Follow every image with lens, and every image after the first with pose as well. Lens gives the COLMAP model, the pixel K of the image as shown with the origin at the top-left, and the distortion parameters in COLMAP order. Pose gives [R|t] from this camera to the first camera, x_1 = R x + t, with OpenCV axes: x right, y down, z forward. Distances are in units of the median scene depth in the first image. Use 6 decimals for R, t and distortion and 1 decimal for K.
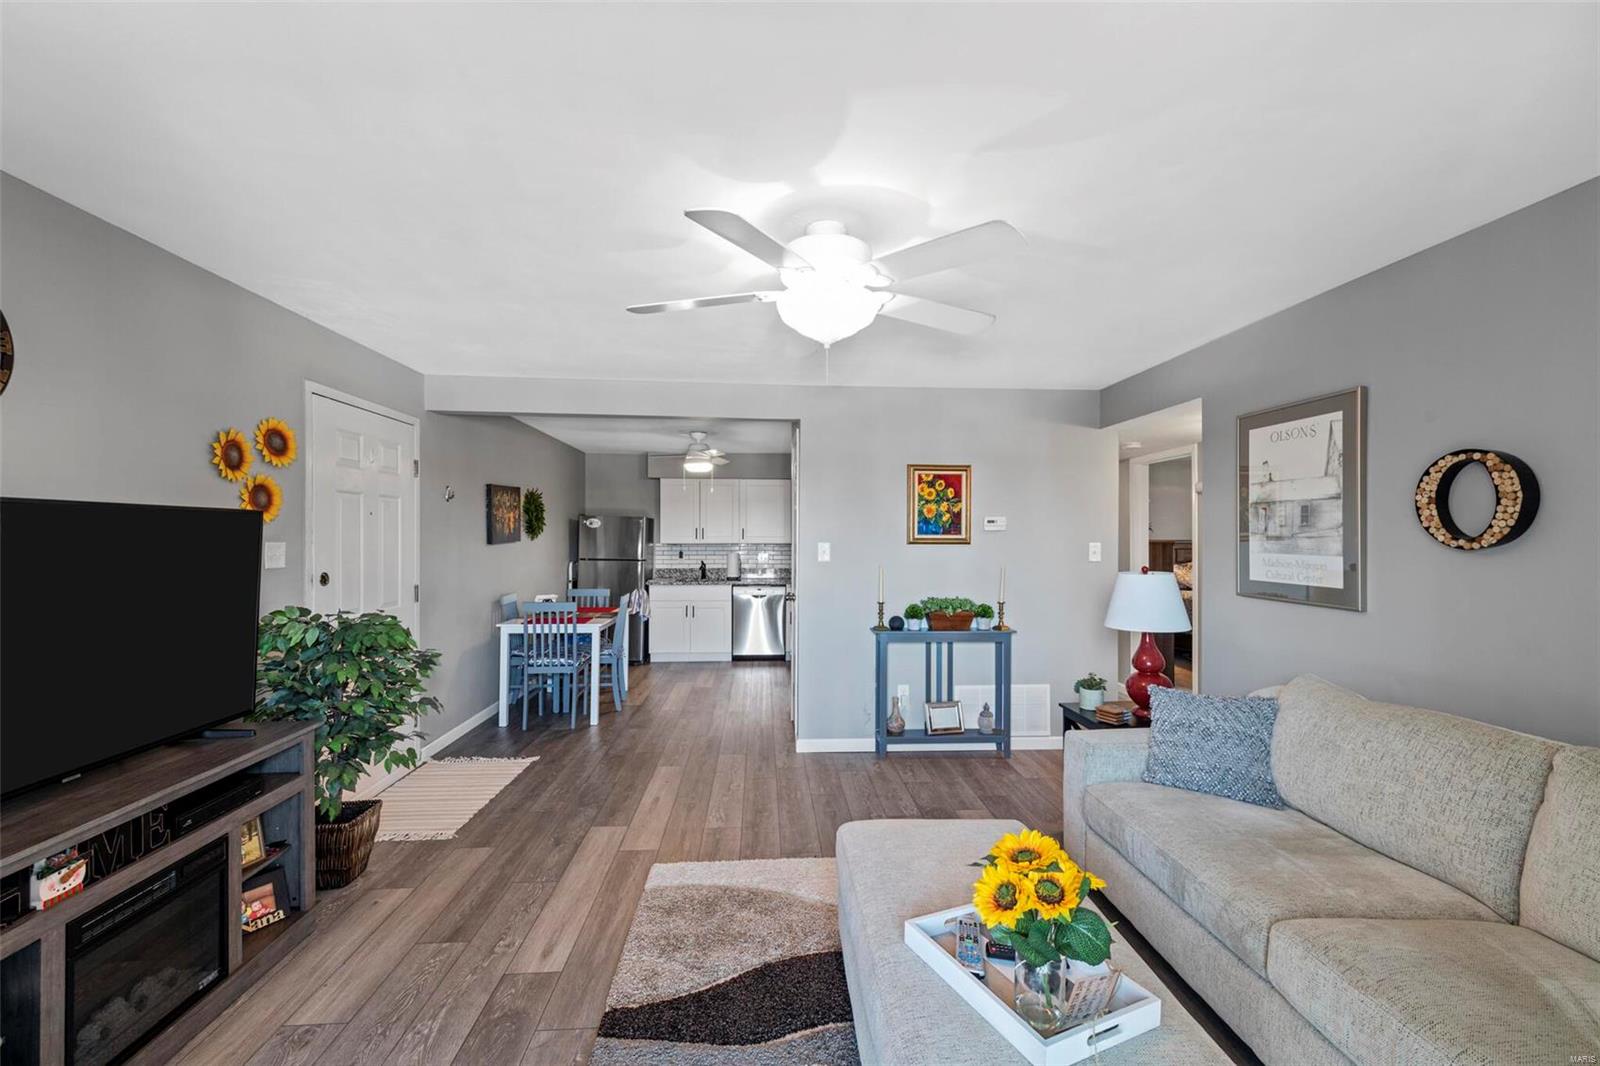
lens RADIAL K [[656.6, 0, 805.5], [0, 656.6, 536.0], [0, 0, 1]] dist [0.008283, -0.000427]
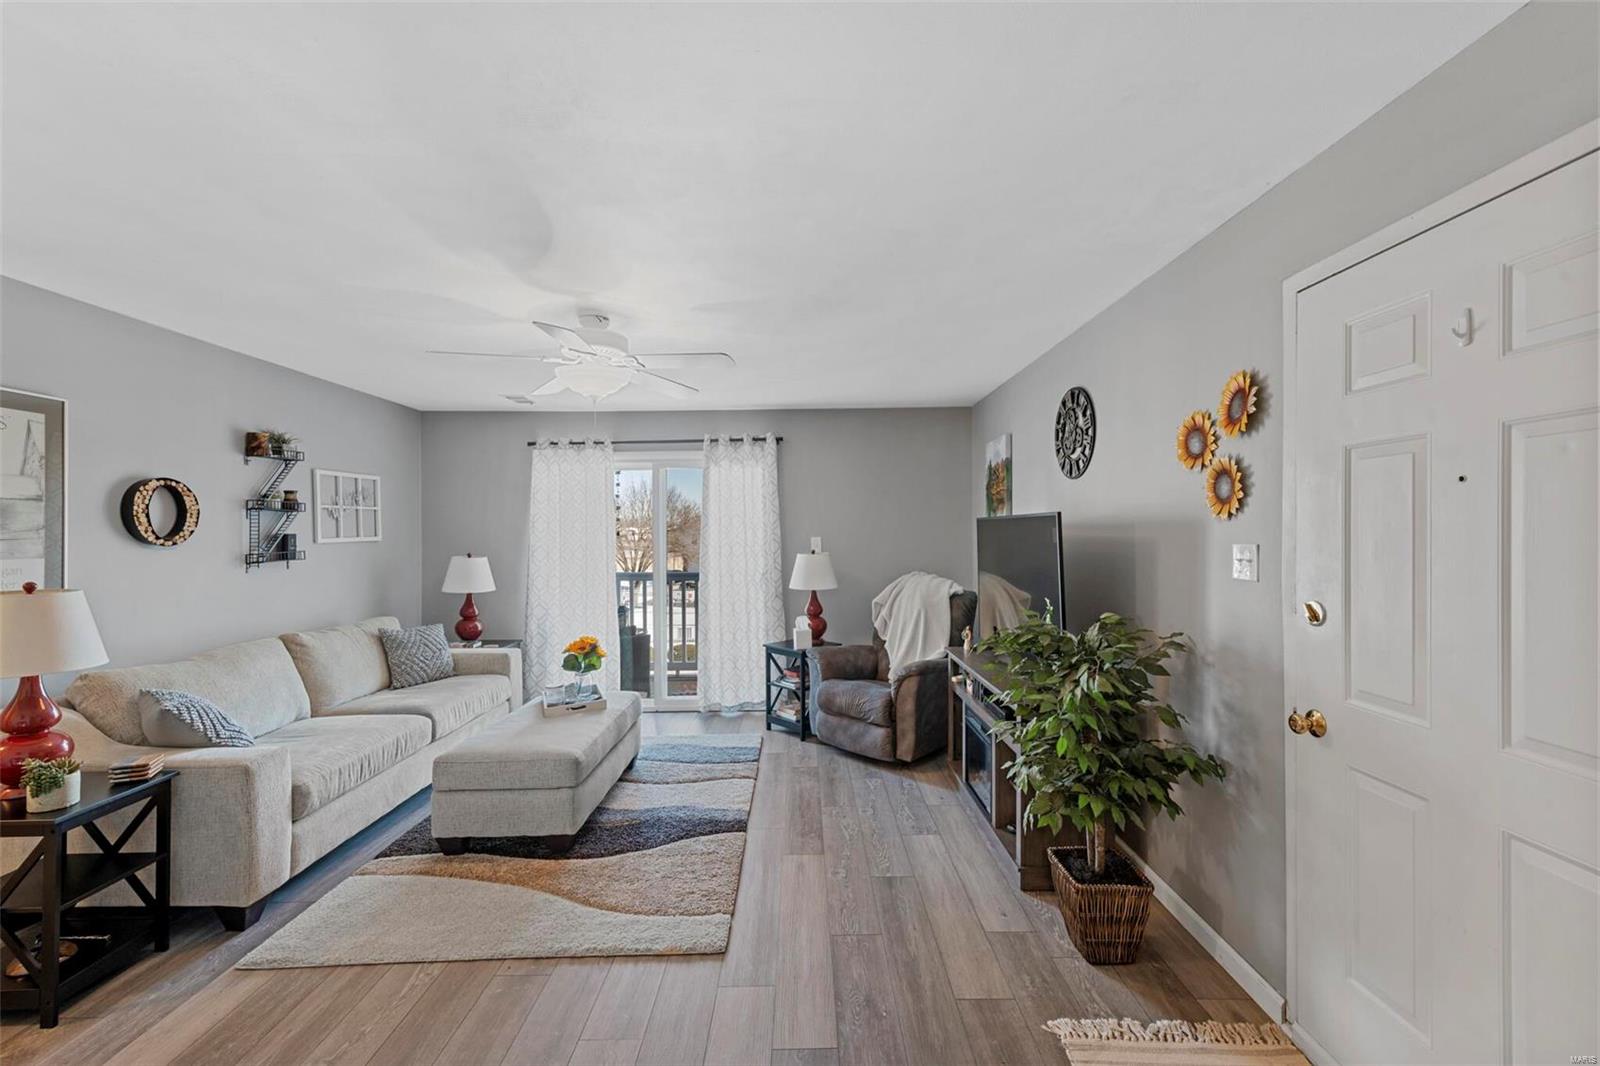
lens RADIAL K [[656.6, 0, 805.5], [0, 656.6, 536.0], [0, 0, 1]] dist [0.008283, -0.000427]
pose [[-0.997982, 0.002470, 0.063450, -0.361340], [0.002981, 0.999964, 0.007957, -0.006751], [-0.063428, 0.008130, -0.997953, 1.685631]]
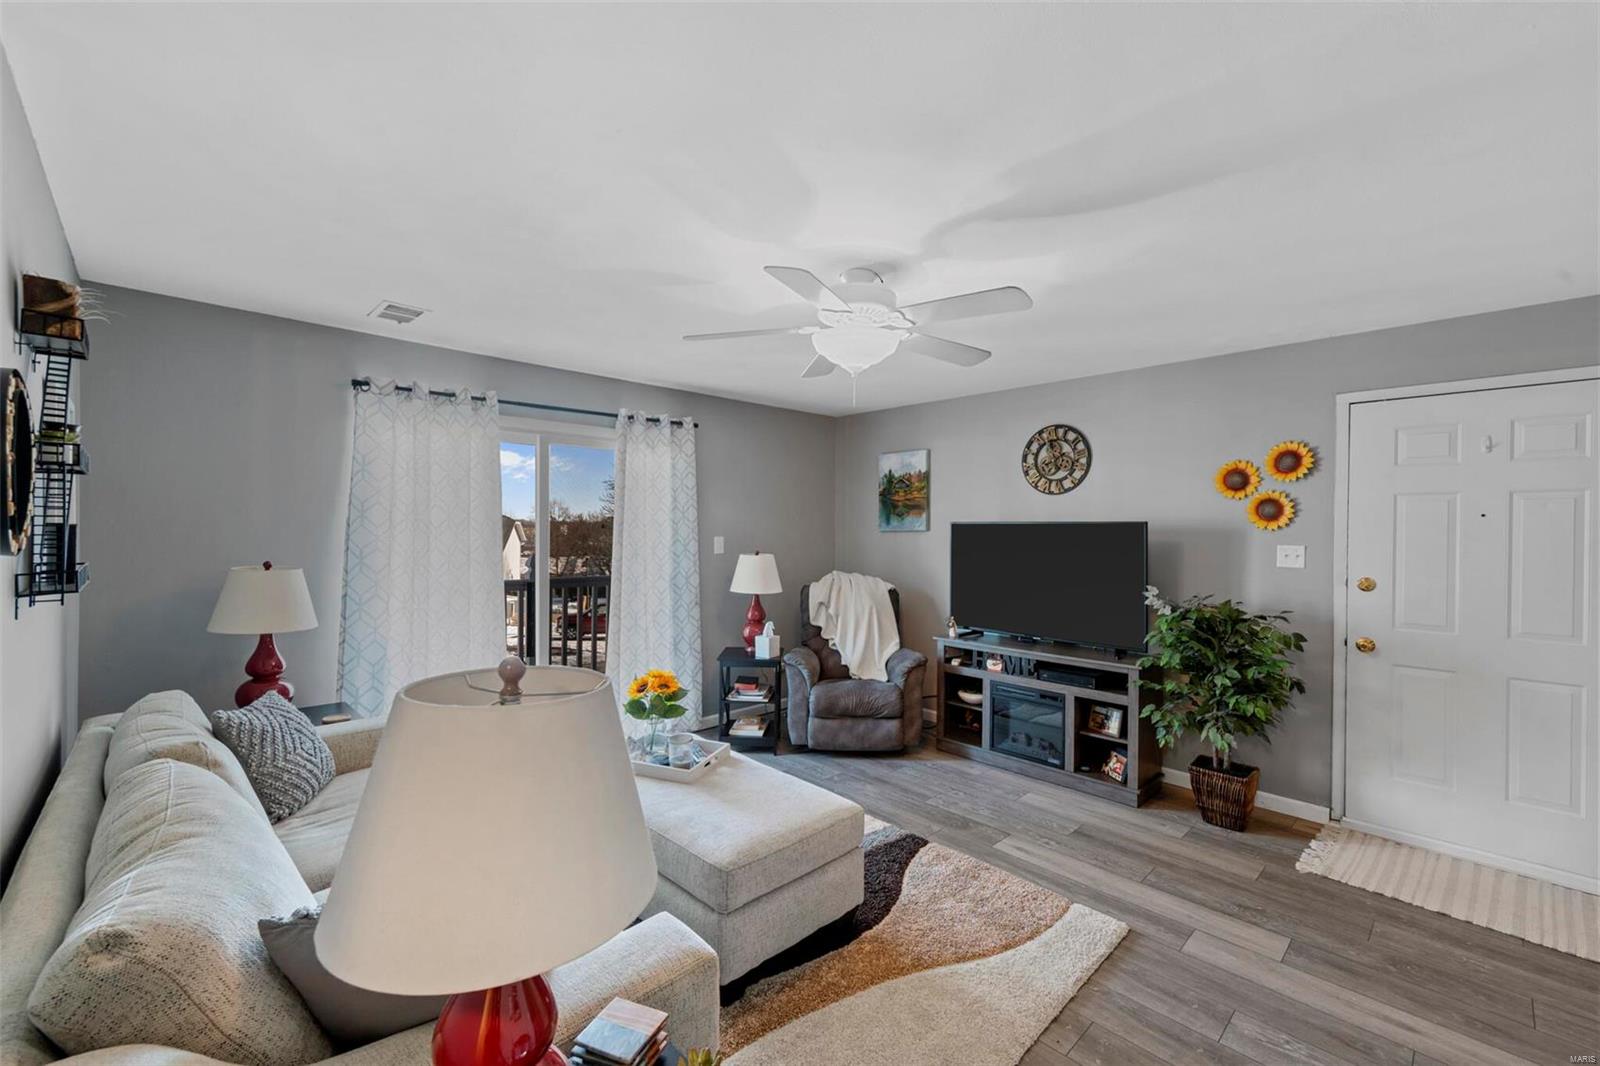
lens RADIAL K [[656.6, 0, 805.5], [0, 656.6, 536.0], [0, 0, 1]] dist [0.008283, -0.000427]
pose [[-0.762670, -0.003232, -0.646780, 0.605336], [-0.011775, 0.999891, 0.008889, -0.007692], [0.646681, 0.014395, -0.762625, 1.294911]]
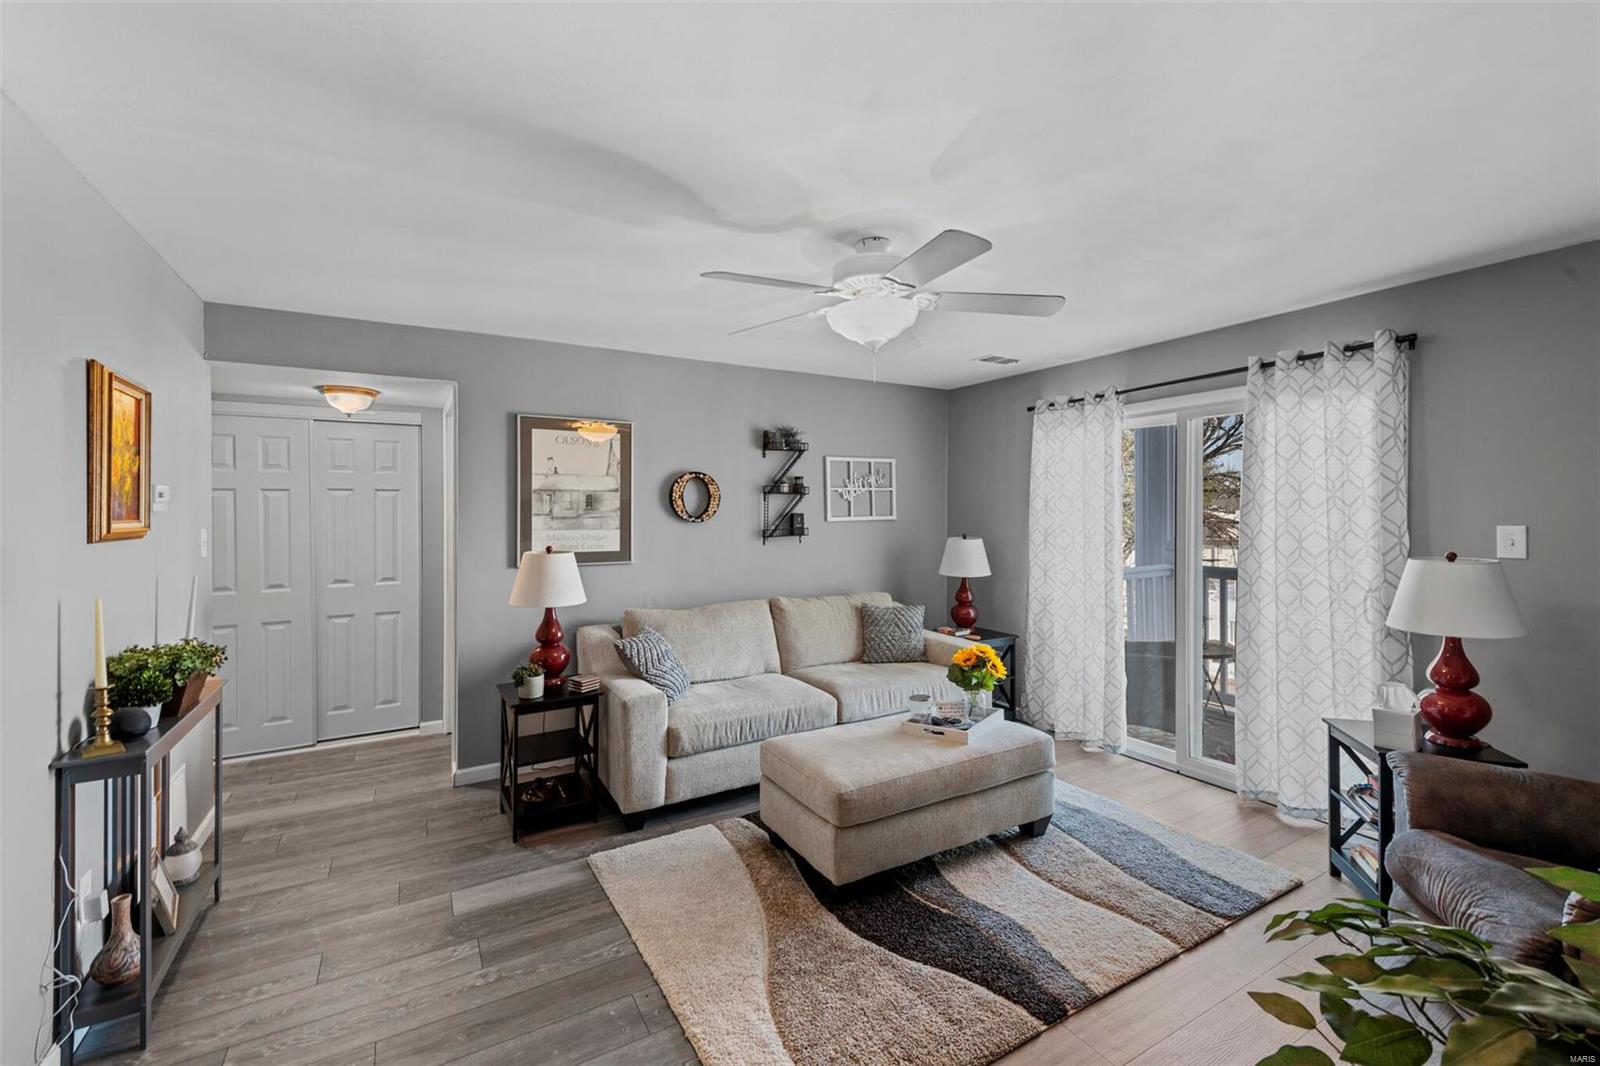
lens RADIAL K [[668.1, 0, 801.4], [0, 668.1, 515.1], [0, 0, 1]] dist [0.009984, -0.000189]
pose [[-0.440741, -0.006253, 0.897612, -0.658922], [0.002847, 0.999961, 0.008364, -0.012451], [-0.897630, 0.006242, -0.440706, 1.133041]]
